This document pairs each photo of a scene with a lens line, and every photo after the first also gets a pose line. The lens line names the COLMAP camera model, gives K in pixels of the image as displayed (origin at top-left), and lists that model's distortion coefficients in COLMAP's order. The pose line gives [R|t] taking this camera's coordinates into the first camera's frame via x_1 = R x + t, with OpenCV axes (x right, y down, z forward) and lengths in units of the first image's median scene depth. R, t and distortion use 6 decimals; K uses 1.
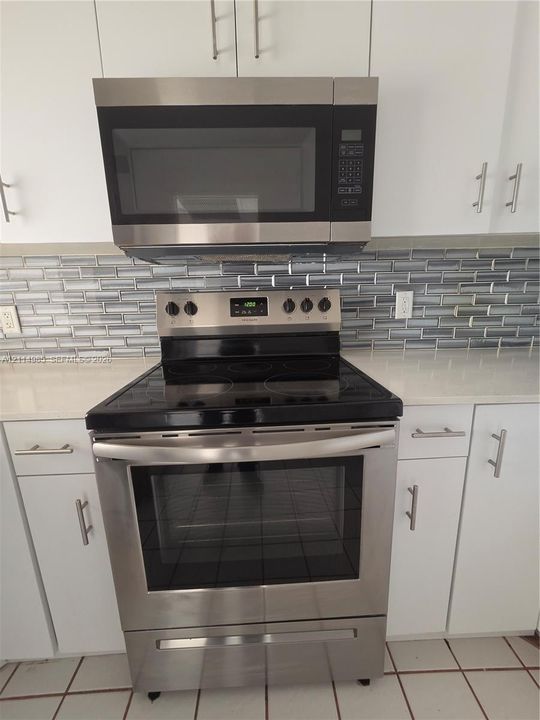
lens RADIAL K [[298.2, 0, 269.0], [0, 298.2, 359.3], [0, 0, 1]] dist [0.002527, -0.002652]
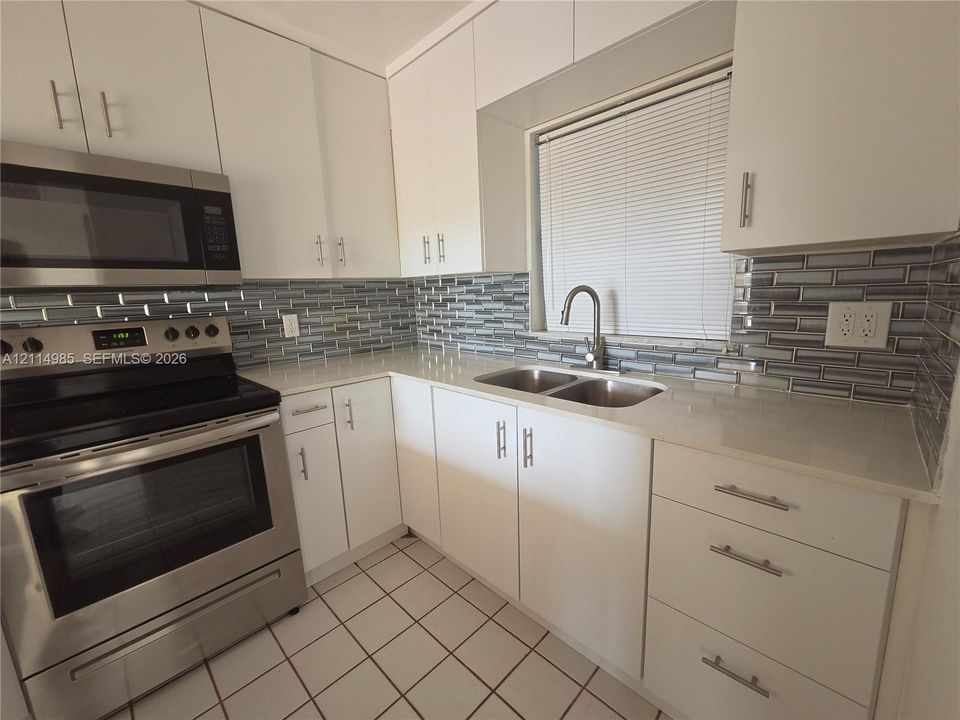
lens RADIAL K [[397.5, 0, 485.7], [0, 397.5, 361.0], [0, 0, 1]] dist [0.002527, -0.002652]
pose [[0.719040, -0.122100, 0.684159, -0.100792], [0.162718, 0.986660, 0.005072, 0.081066], [-0.675651, 0.107678, 0.729315, -0.707476]]
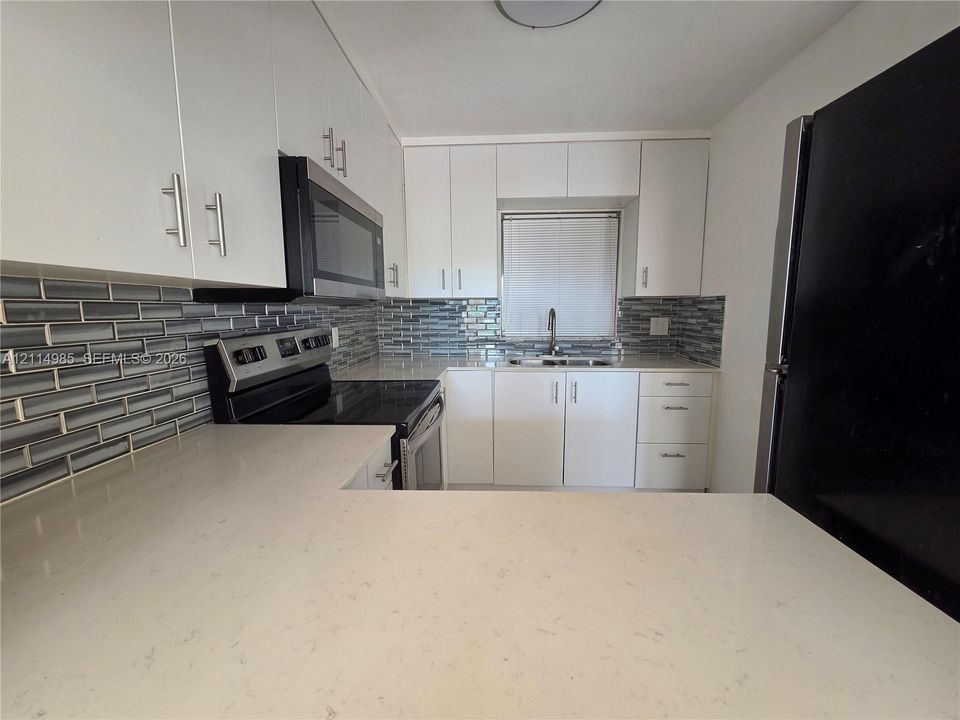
lens RADIAL K [[397.5, 0, 487.6], [0, 397.5, 365.3], [0, 0, 1]] dist [0.002527, -0.002652]
pose [[0.062761, -0.123101, 0.990408, -1.309603], [0.215234, 0.970682, 0.107010, -0.108431], [-0.974544, 0.206454, 0.087416, 0.219489]]
